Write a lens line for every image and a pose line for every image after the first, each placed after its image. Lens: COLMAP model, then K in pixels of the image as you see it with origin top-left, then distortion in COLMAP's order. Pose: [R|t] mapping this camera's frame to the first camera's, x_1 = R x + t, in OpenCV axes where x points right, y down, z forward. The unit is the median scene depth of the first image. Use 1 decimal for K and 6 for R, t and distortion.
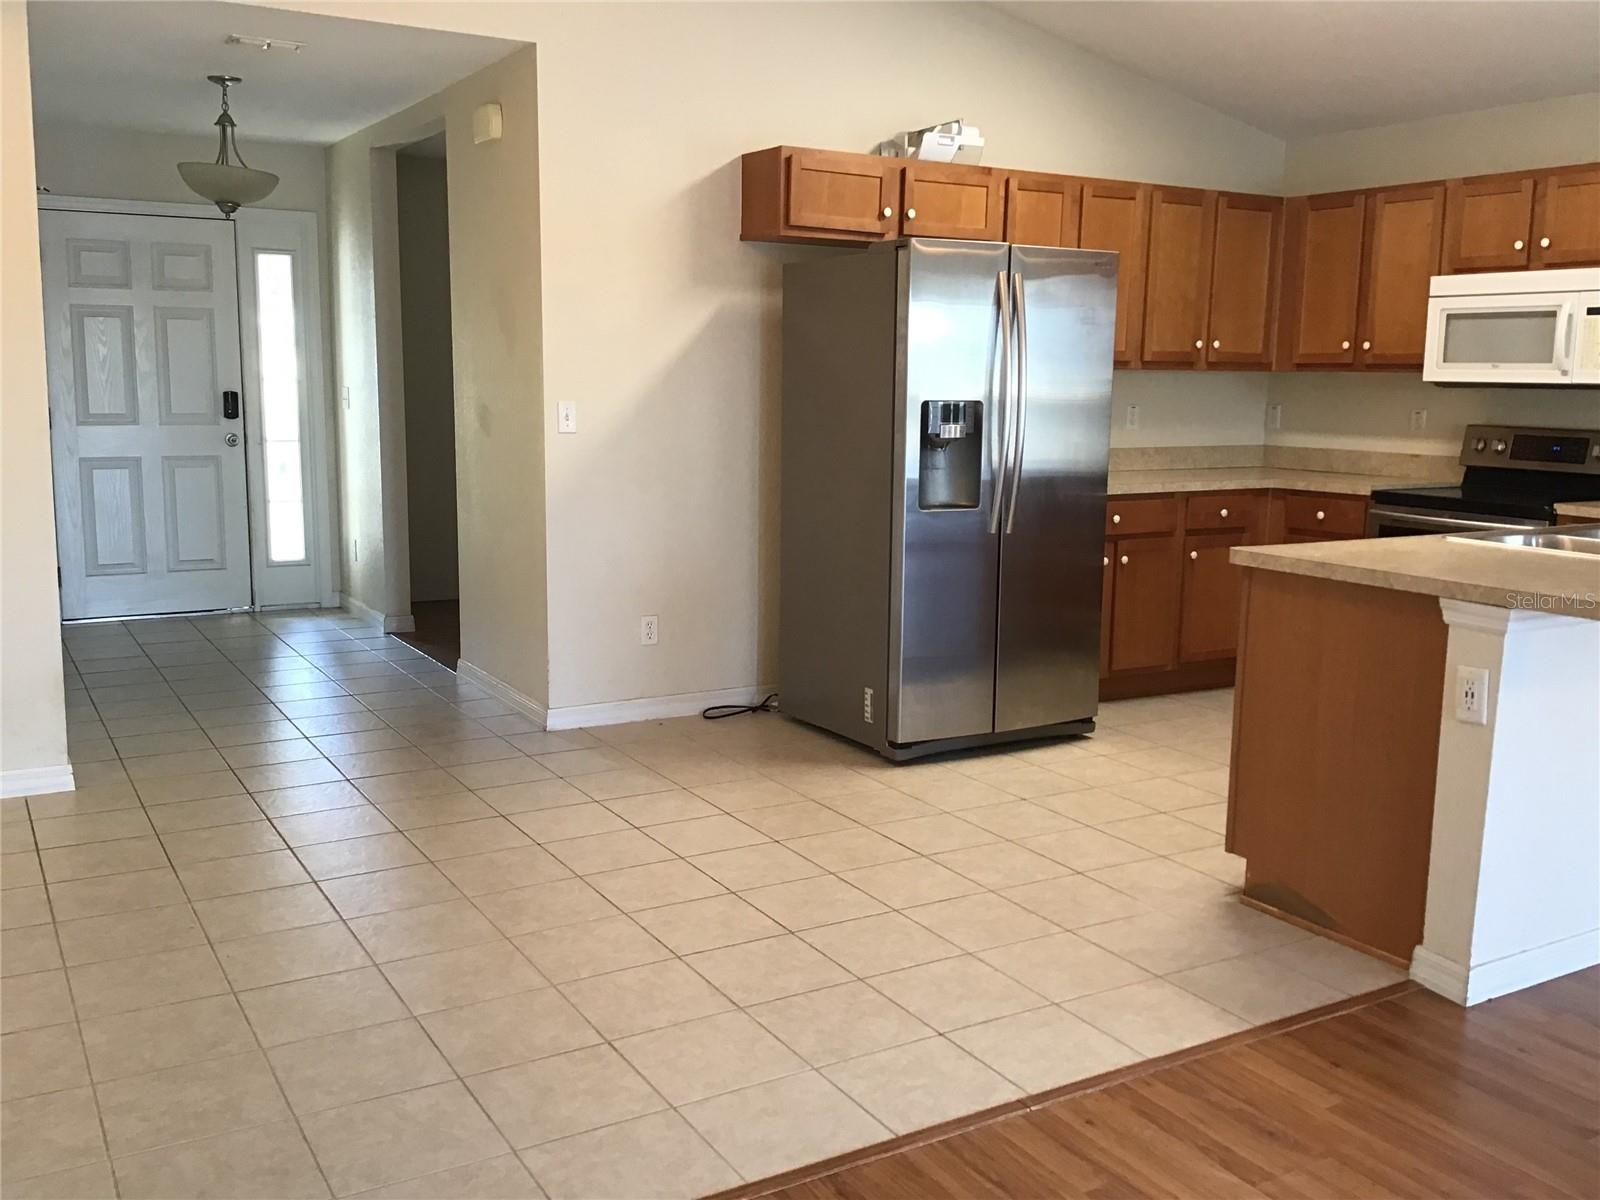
lens RADIAL K [[1440.6, 0, 800.0], [0, 1440.6, 600.0], [0, 0, 1]] dist [0.125042, -0.252322]
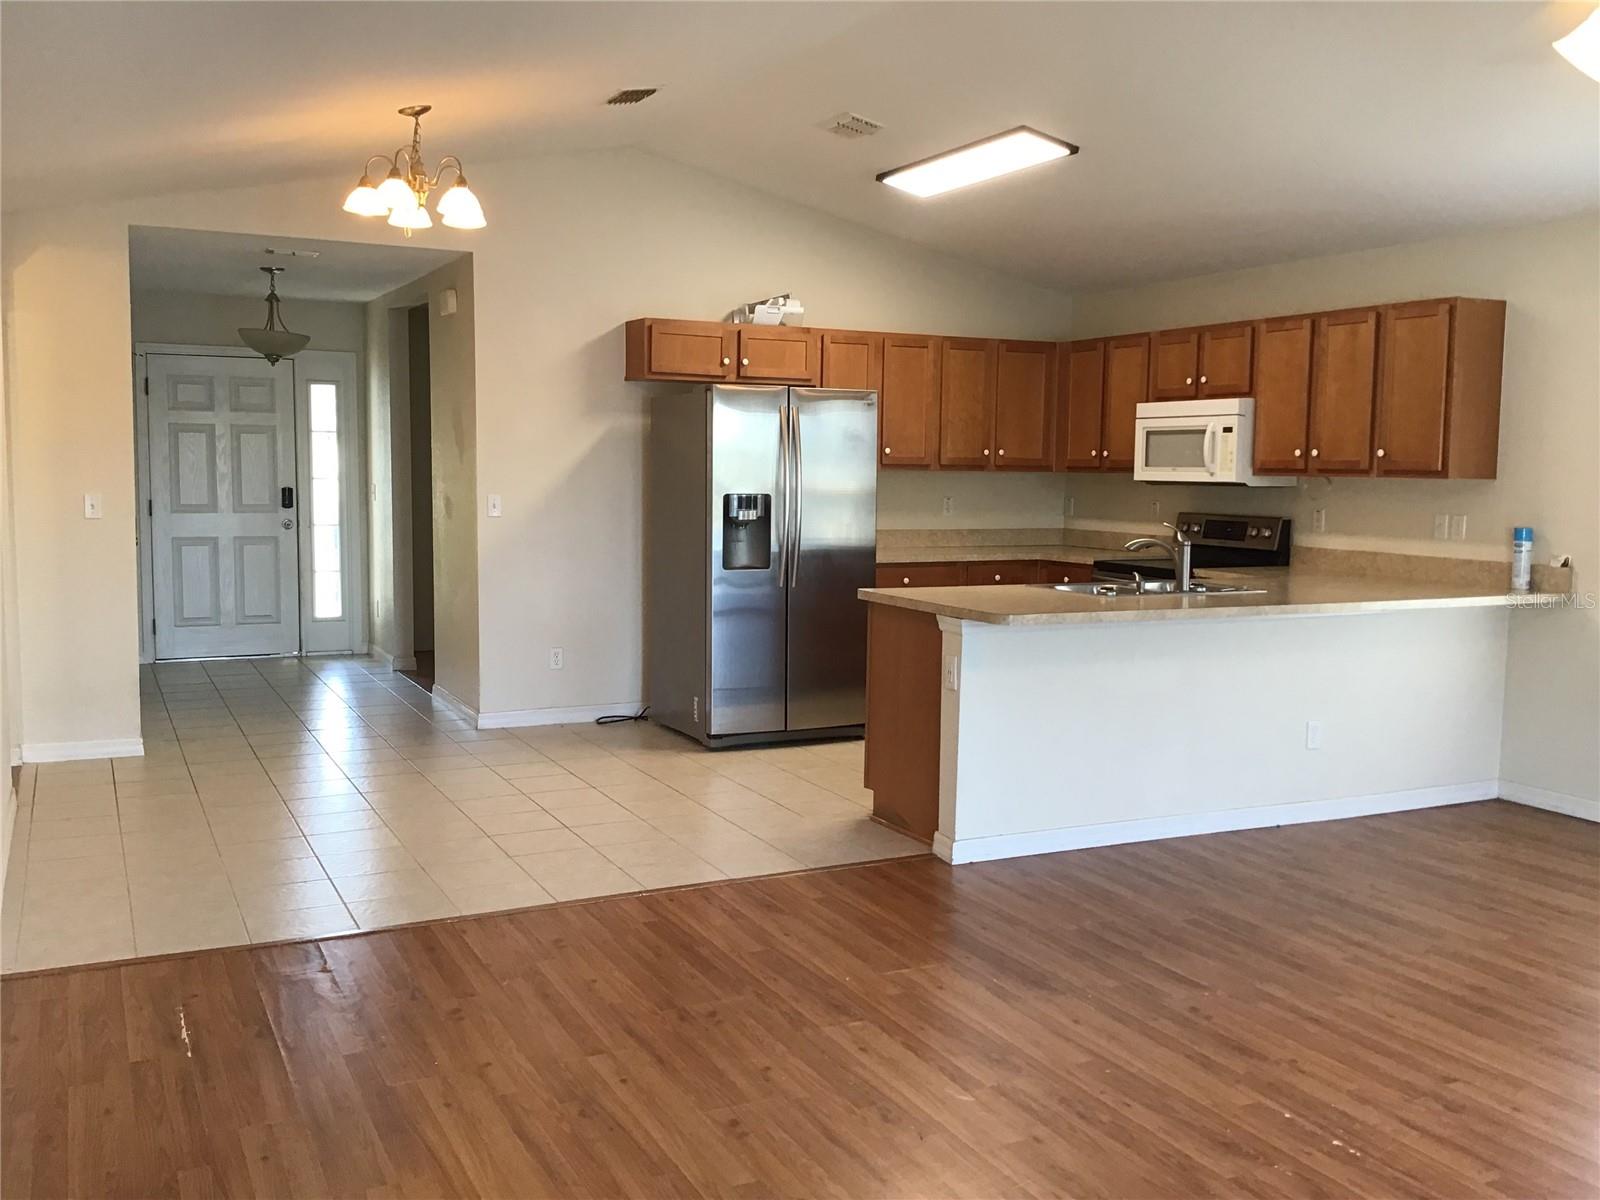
lens RADIAL K [[1440.6, 0, 800.0], [0, 1440.6, 600.0], [0, 0, 1]] dist [0.125042, -0.252322]
pose [[0.997238, 0.004446, -0.074142, 0.222050], [-0.009016, 0.998071, -0.061425, 0.045948], [0.073726, 0.061924, 0.995354, -0.351206]]
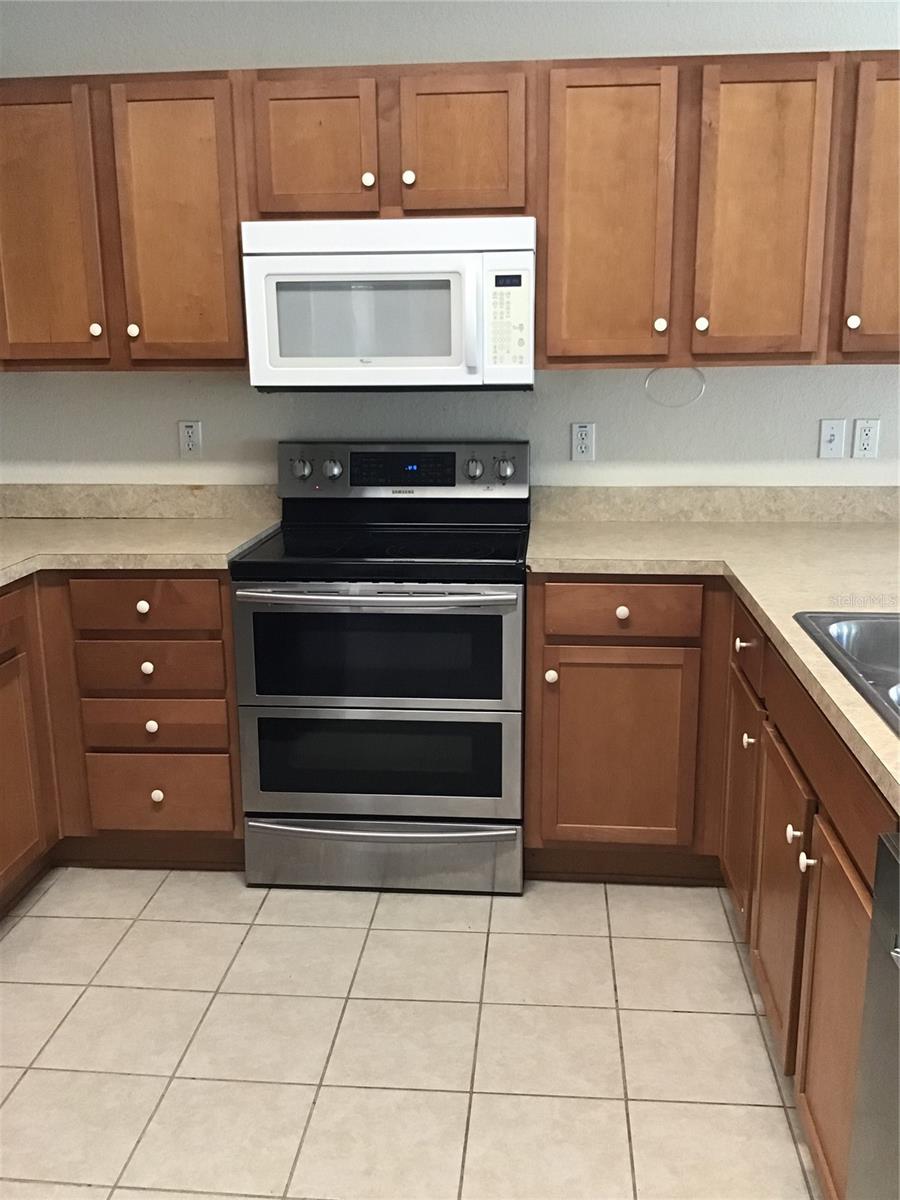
lens RADIAL K [[1074.8, 0, 450.0], [0, 1074.8, 600.0], [0, 0, 1]] dist [0.110398, -0.254696]
pose [[0.580304, -0.205869, 0.787950, 0.071262], [0.144179, 0.978210, 0.149394, -0.116389], [-0.801536, 0.026912, 0.597341, 0.645408]]
